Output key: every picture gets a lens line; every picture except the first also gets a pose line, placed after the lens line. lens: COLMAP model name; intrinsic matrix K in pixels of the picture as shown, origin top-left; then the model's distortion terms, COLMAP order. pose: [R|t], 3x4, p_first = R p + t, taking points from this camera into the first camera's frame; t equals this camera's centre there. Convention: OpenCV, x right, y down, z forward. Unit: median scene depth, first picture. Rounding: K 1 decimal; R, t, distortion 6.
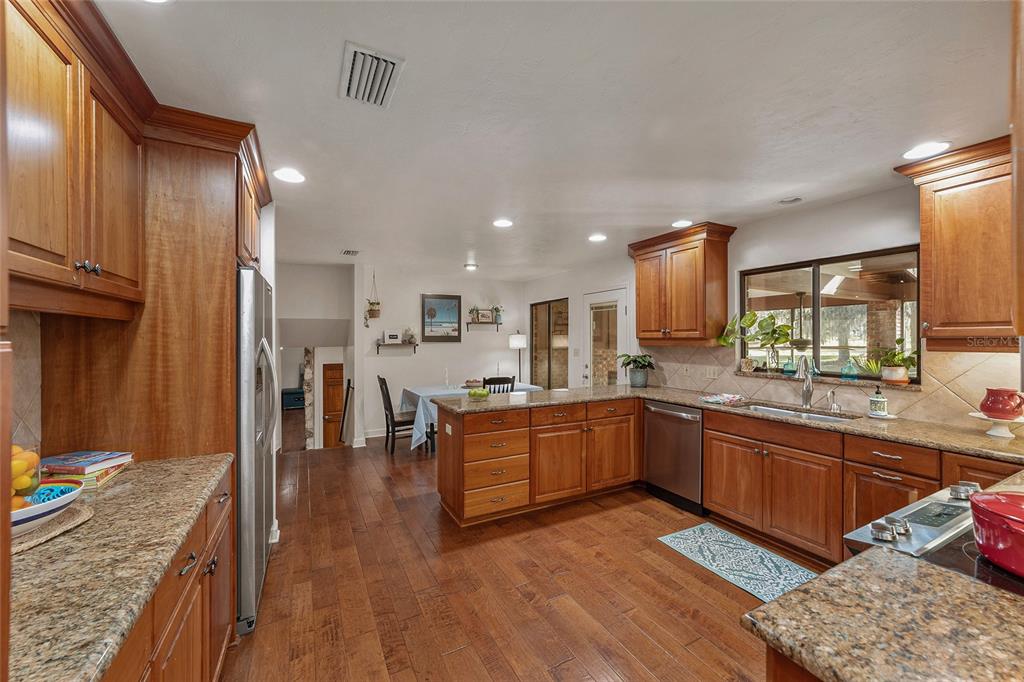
lens RADIAL K [[394.4, 0, 507.2], [0, 394.4, 338.1], [0, 0, 1]] dist [-0.011421, 0.005107]
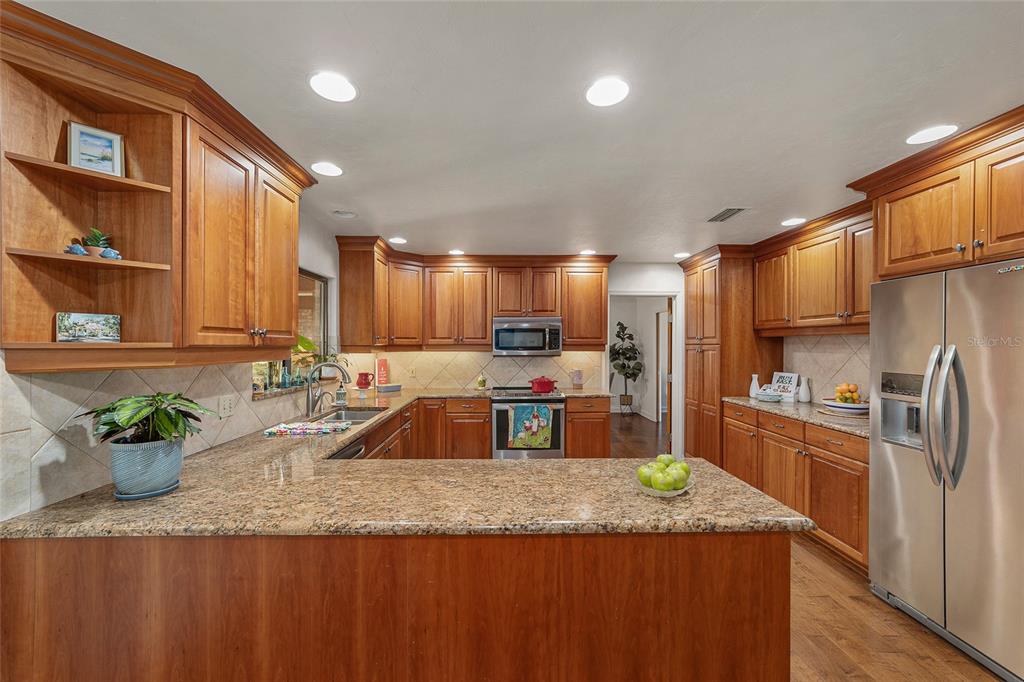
lens RADIAL K [[394.4, 0, 505.8], [0, 394.4, 345.2], [0, 0, 1]] dist [-0.011421, 0.005107]
pose [[-0.893525, -0.001520, 0.449012, -0.090479], [-0.000207, 0.999996, 0.002973, -0.002858], [-0.449014, 0.002563, -0.893521, 1.195682]]
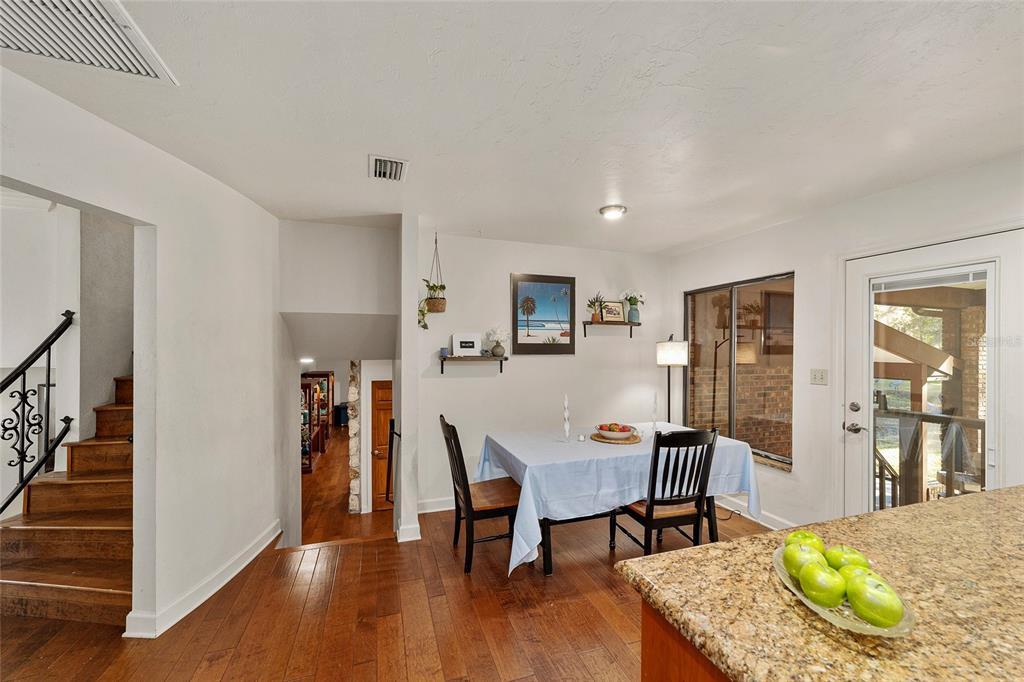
lens RADIAL K [[394.4, 0, 510.0], [0, 394.4, 348.7], [0, 0, 1]] dist [-0.011421, 0.005107]
pose [[0.988635, 0.006803, -0.150183, -0.192528], [-0.006289, 0.999973, 0.003899, -0.000110], [0.150206, -0.002910, 0.988650, 0.596633]]
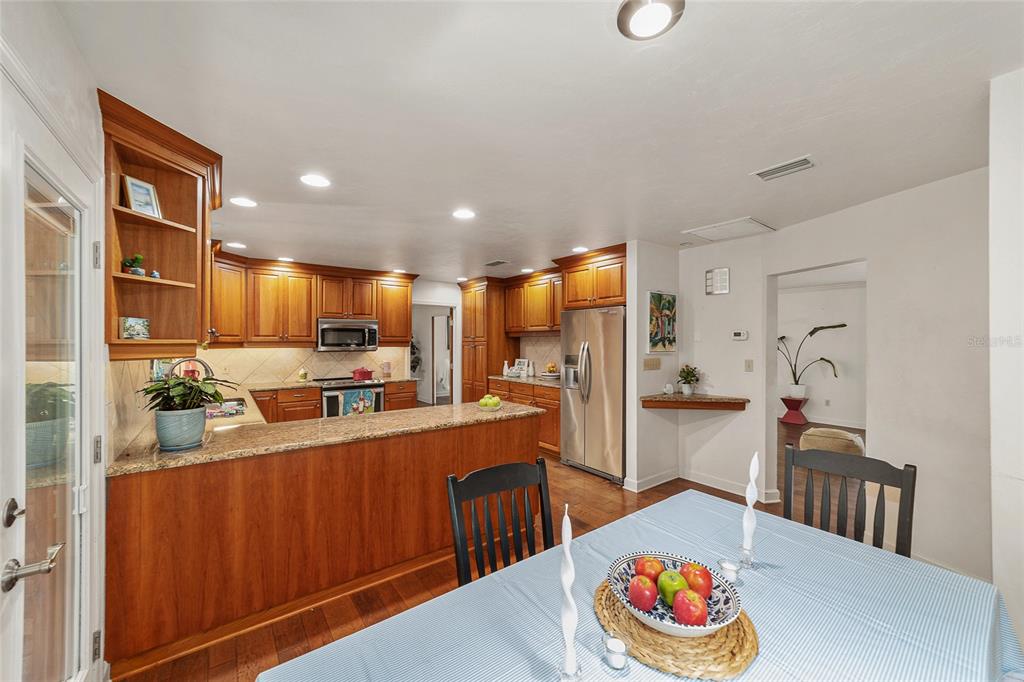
lens RADIAL K [[394.4, 0, 508.0], [0, 394.4, 342.9], [0, 0, 1]] dist [-0.011421, 0.005107]
pose [[-0.987762, -0.000421, -0.155970, 0.024492], [-0.000864, 0.999996, 0.002771, -0.001764], [0.155968, 0.002872, -0.987758, 1.563805]]
